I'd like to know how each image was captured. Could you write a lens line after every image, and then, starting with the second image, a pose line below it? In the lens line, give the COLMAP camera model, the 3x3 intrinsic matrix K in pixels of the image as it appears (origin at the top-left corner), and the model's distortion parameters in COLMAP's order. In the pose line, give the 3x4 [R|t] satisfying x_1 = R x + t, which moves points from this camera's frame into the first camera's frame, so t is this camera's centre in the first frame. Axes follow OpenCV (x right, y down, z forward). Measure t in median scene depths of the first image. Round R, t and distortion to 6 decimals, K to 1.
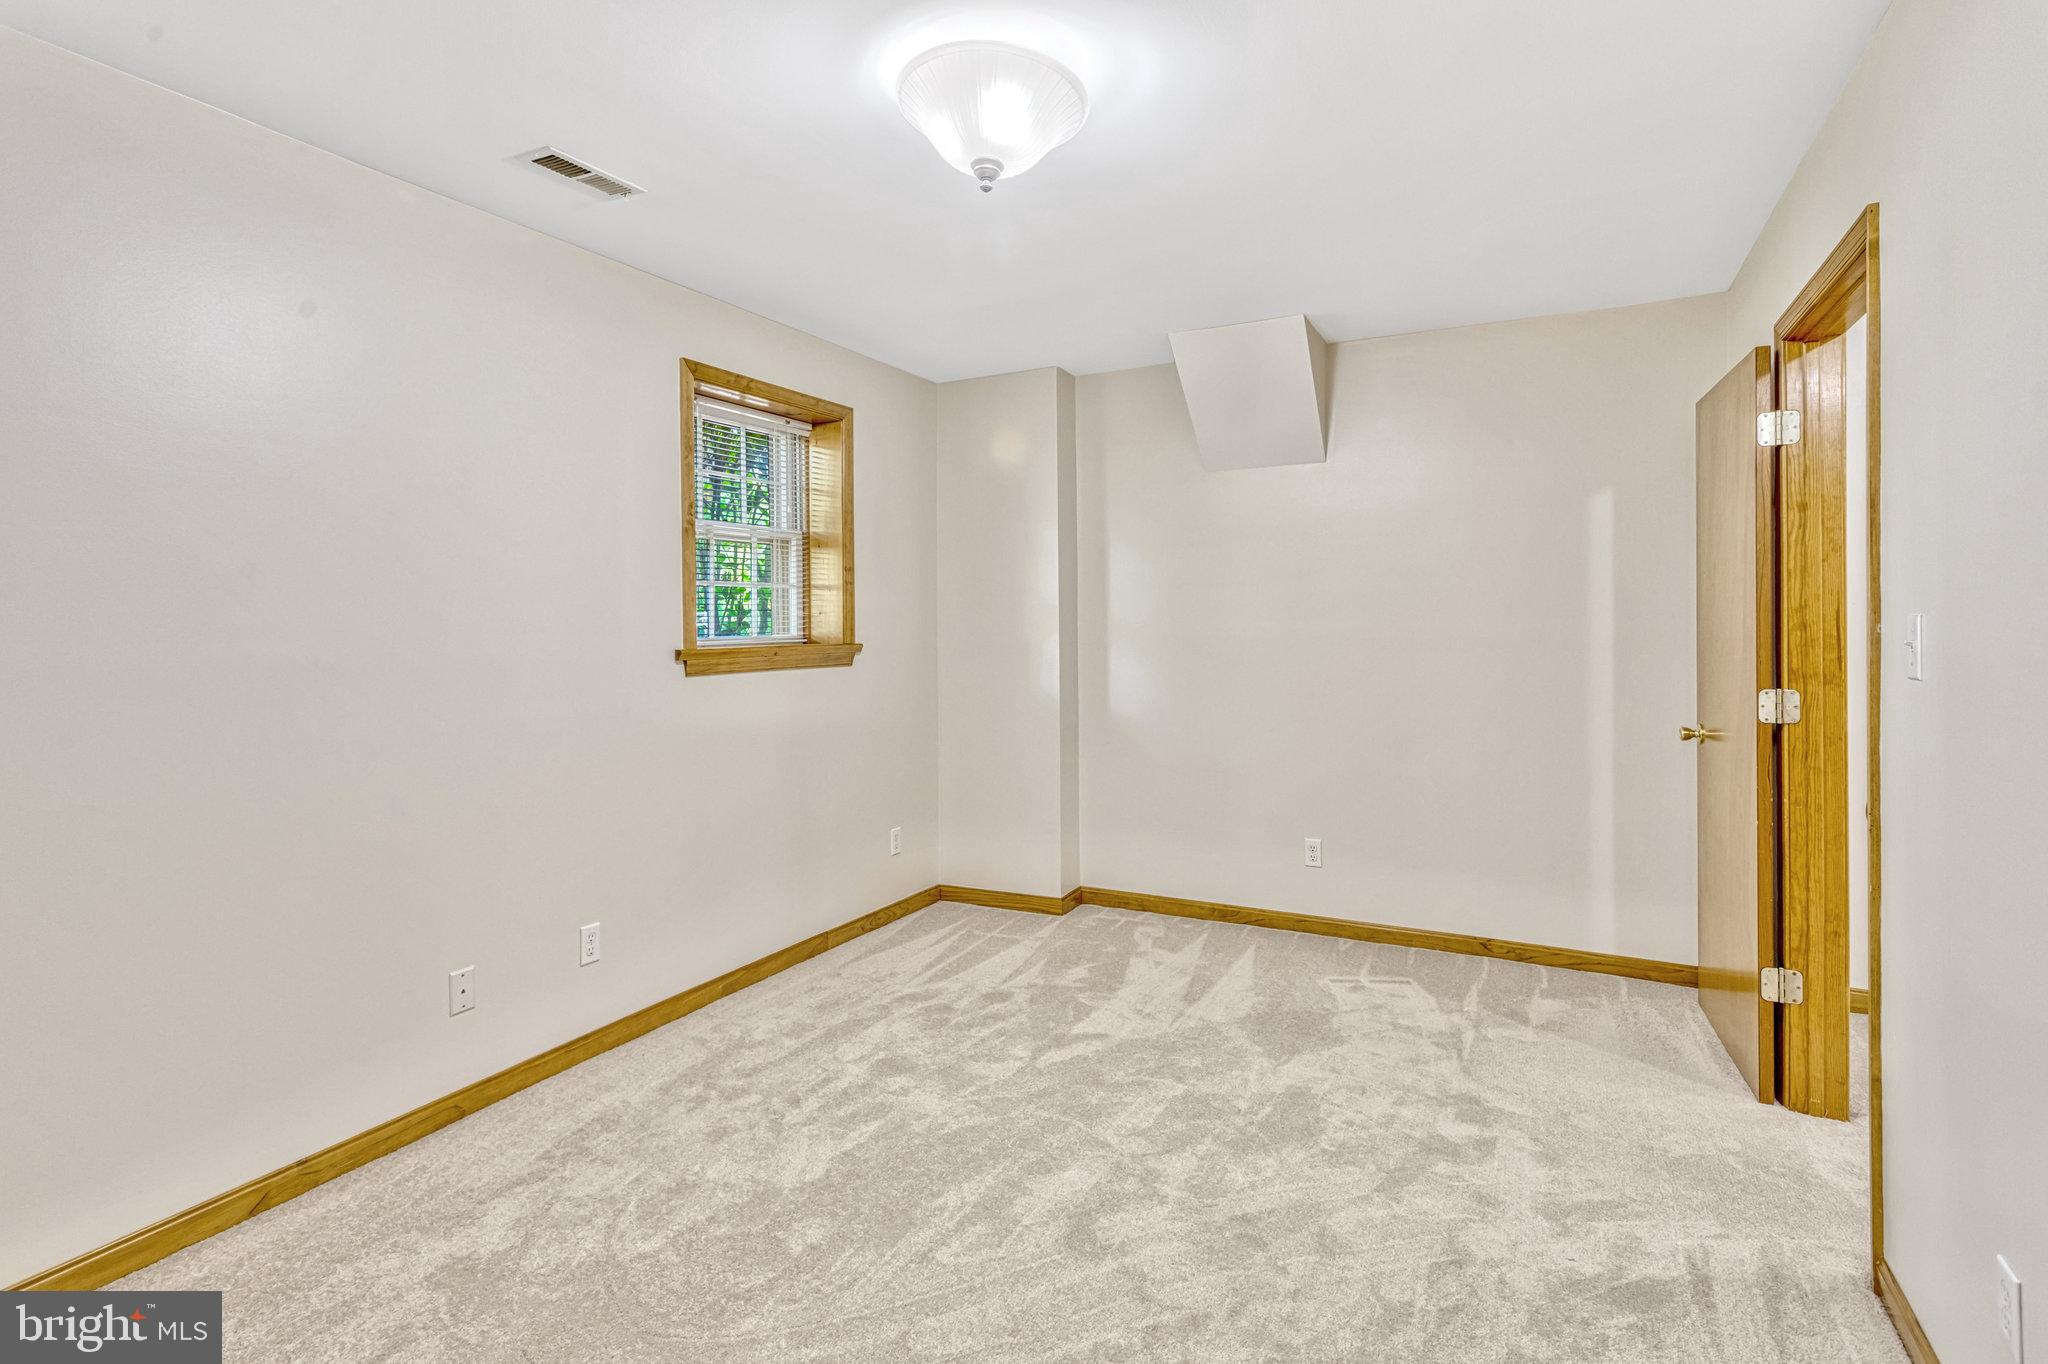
lens RADIAL K [[960.6, 0, 1031.8], [0, 960.6, 630.1], [0, 0, 1]] dist [0.000994, 0.000466]
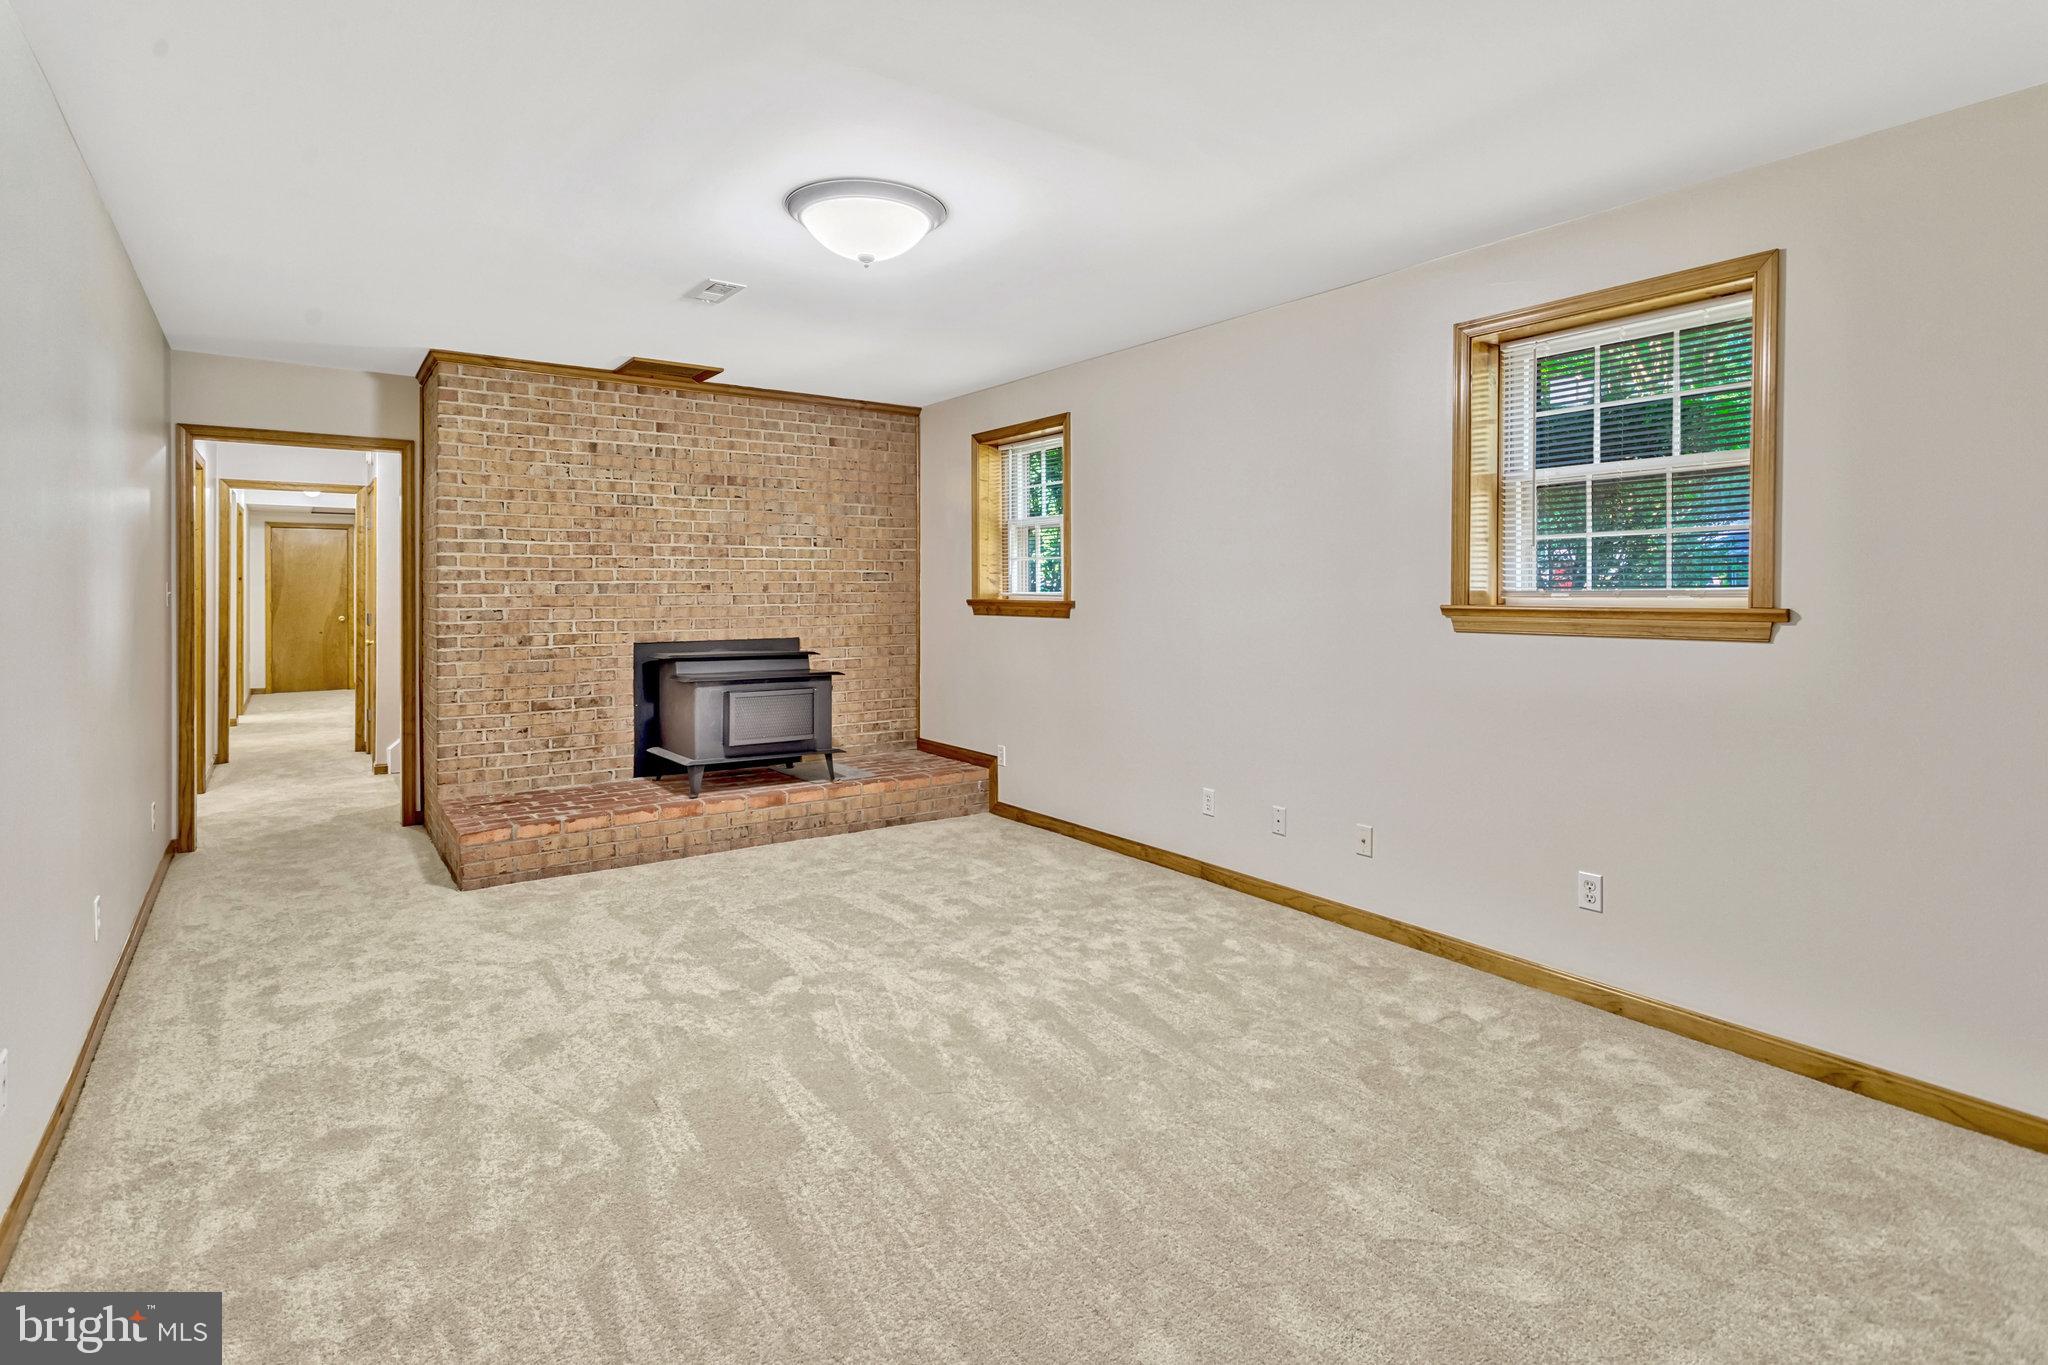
lens RADIAL K [[993.9, 0, 1027.4], [0, 993.9, 582.8], [0, 0, 1]] dist [0.000847, 0.001719]
pose [[-0.423127, -0.001106, -0.906070, 0.773327], [-0.004216, 0.999991, 0.000748, -0.003328], [0.906061, 0.004136, -0.423127, 0.997704]]
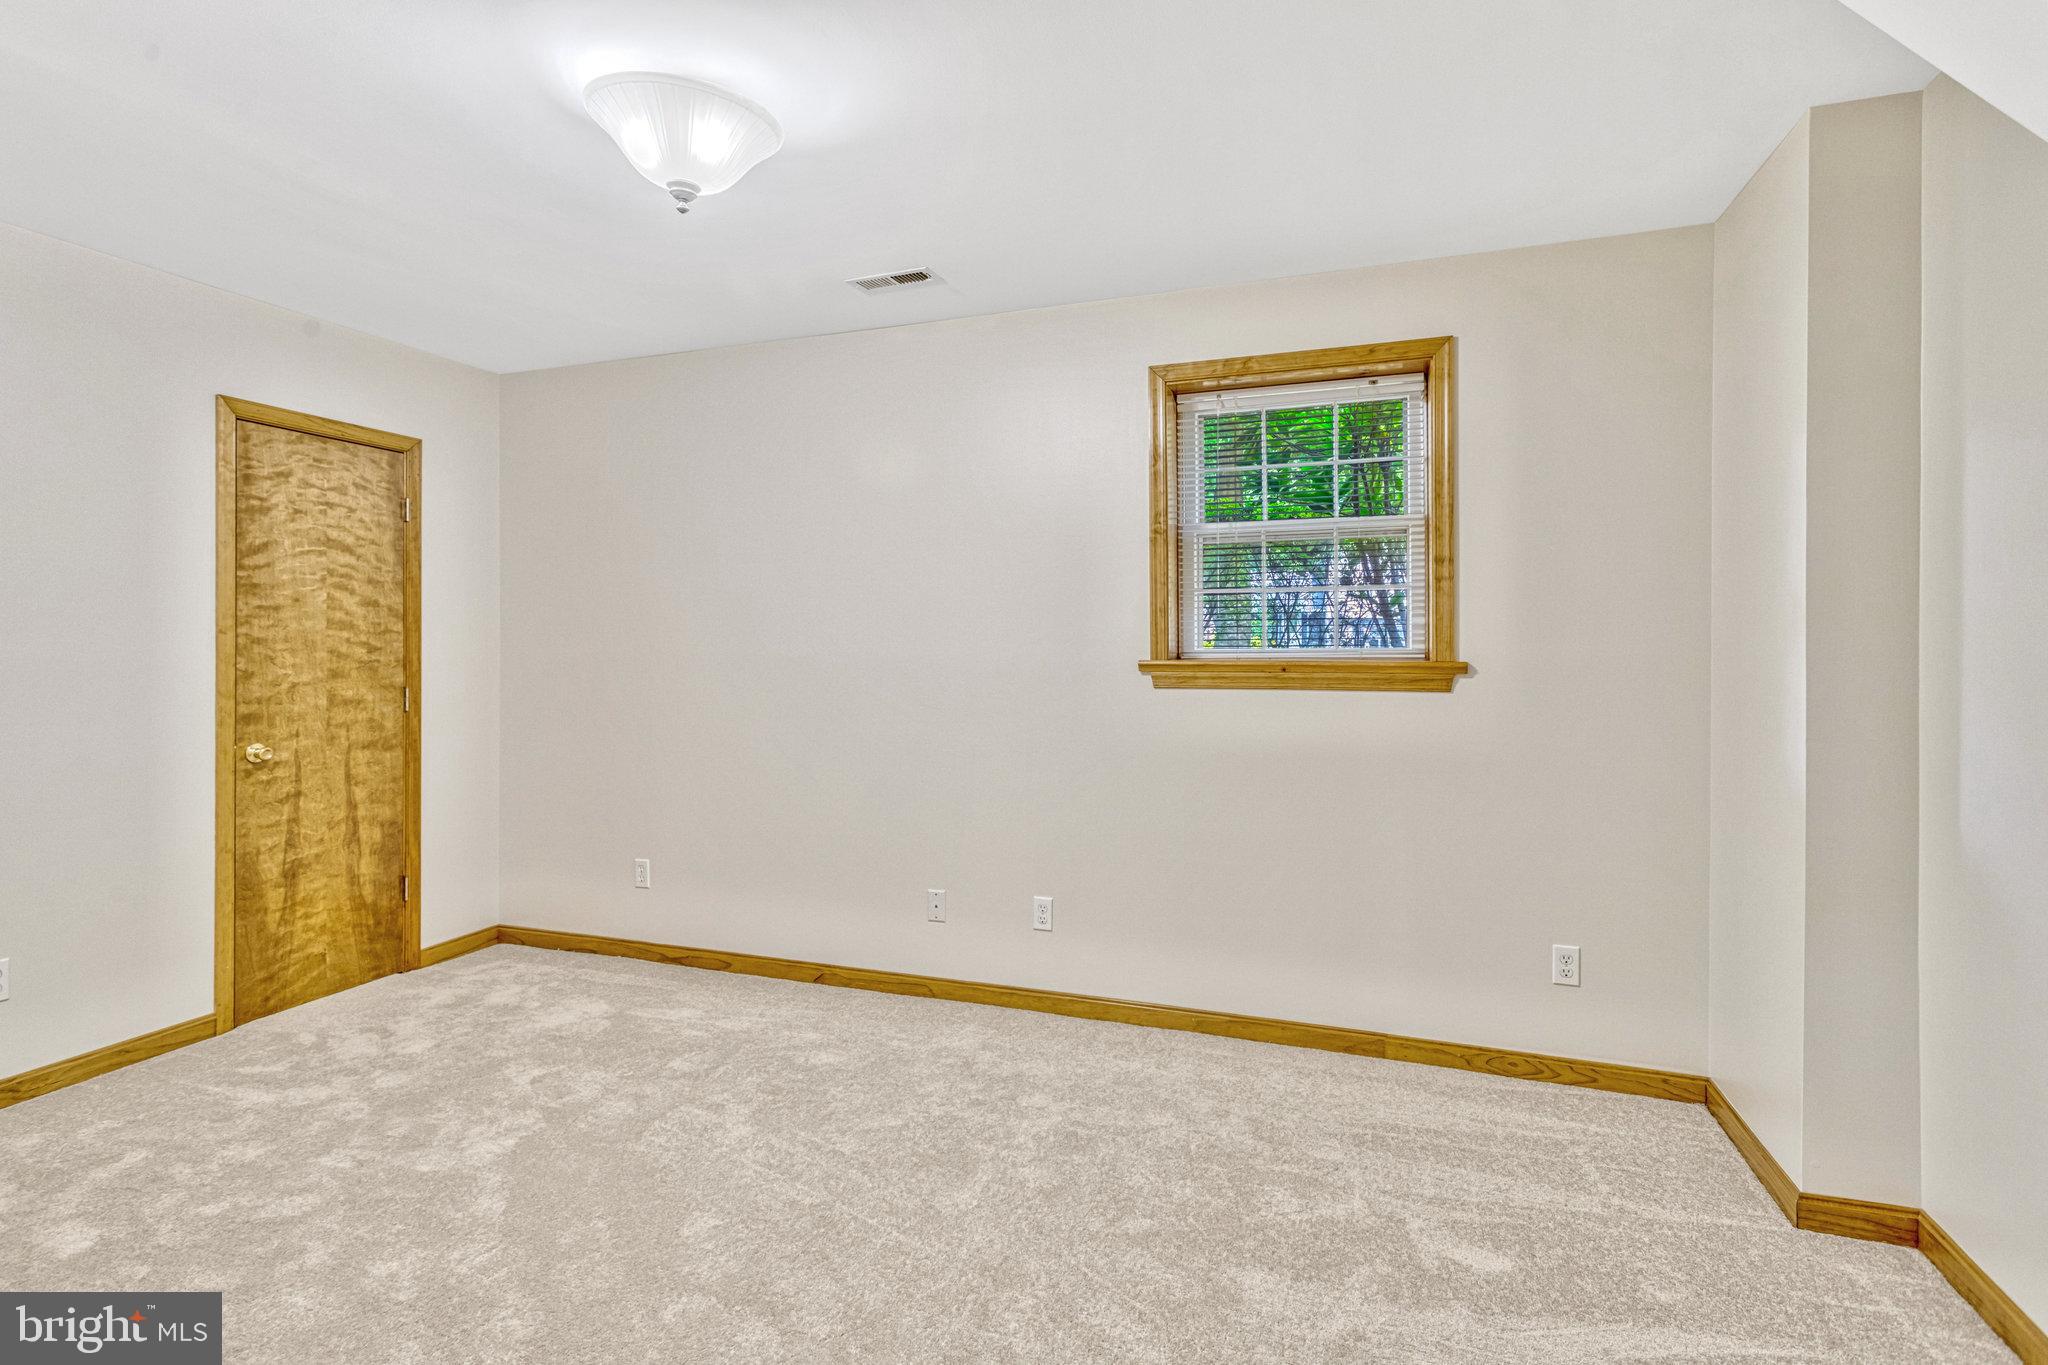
lens RADIAL K [[981.2, 0, 1012.9], [0, 981.2, 652.9], [0, 0, 1]] dist [-0.000109, 0.000312]
pose [[0.144935, 0.012657, -0.989360, 0.597969], [-0.005257, 0.999914, 0.012022, 0.000127], [0.989427, 0.003459, 0.144989, 0.682871]]
